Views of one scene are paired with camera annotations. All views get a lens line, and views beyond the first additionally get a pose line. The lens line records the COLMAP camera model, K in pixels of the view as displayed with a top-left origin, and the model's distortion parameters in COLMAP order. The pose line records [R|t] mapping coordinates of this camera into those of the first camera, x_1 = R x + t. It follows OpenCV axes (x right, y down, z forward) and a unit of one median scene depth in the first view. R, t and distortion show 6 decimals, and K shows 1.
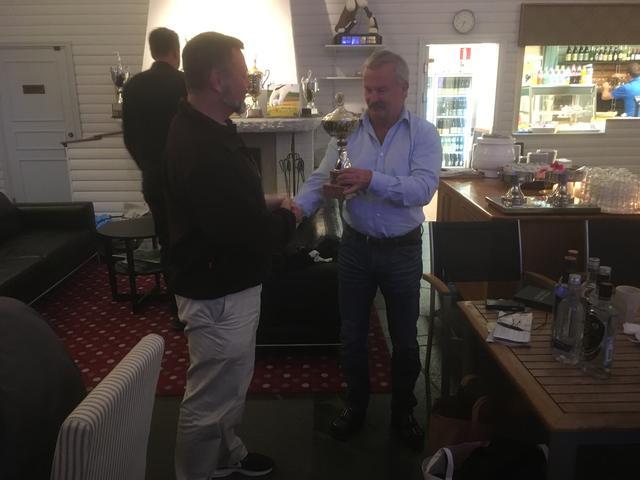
lens RADIAL K [[546.5, 0, 324.6], [0, 546.5, 240.4], [0, 0, 1]] dist [0.079494, -0.097314]
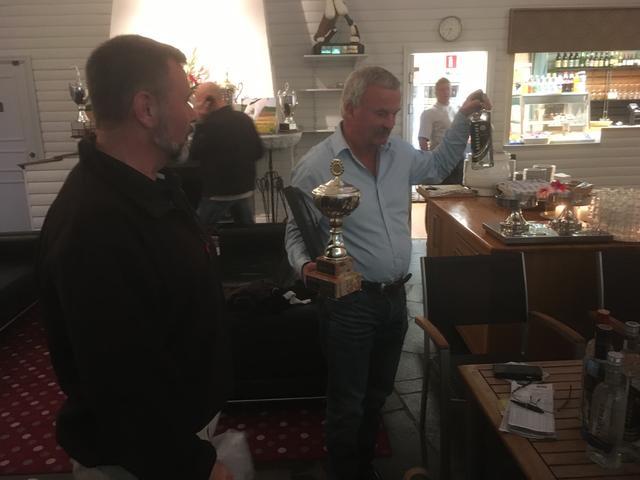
lens RADIAL K [[546.5, 0, 324.6], [0, 546.5, 240.7], [0, 0, 1]] dist [0.079494, -0.097314]
pose [[0.999567, -0.021373, 0.020219, 0.012103], [0.021651, 0.999673, -0.013613, -0.028719], [-0.019921, 0.014044, 0.999703, 0.074720]]
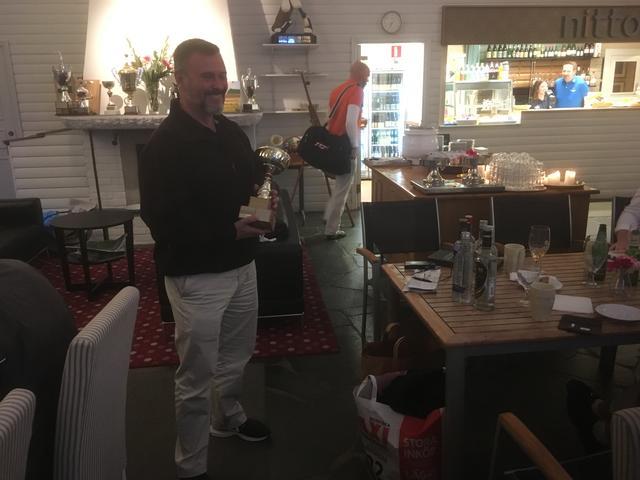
lens RADIAL K [[546.5, 0, 324.9], [0, 546.5, 240.7], [0, 0, 1]] dist [0.079494, -0.097314]
pose [[0.994506, -0.036680, 0.098044, 0.001831], [0.036030, 0.999315, 0.008396, 0.018807], [-0.098285, -0.004817, 0.995147, -0.070447]]
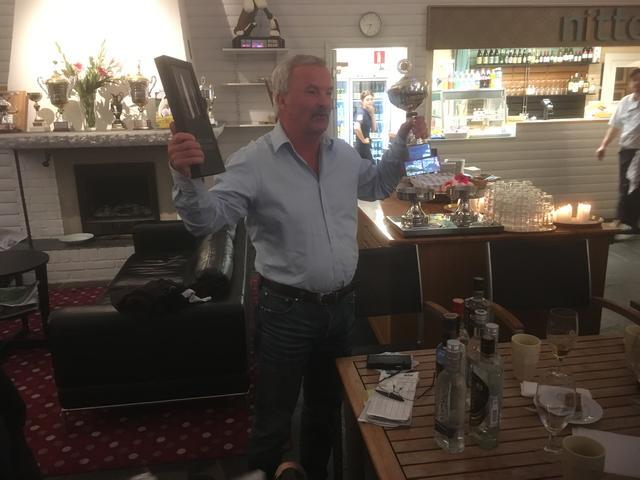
lens RADIAL K [[546.5, 0, 323.2], [0, 546.5, 238.7], [0, 0, 1]] dist [0.079494, -0.097314]
pose [[0.992969, -0.042765, 0.110377, 0.057906], [0.043470, 0.999047, -0.003989, -0.028248], [-0.110101, 0.008759, 0.993882, 0.072488]]
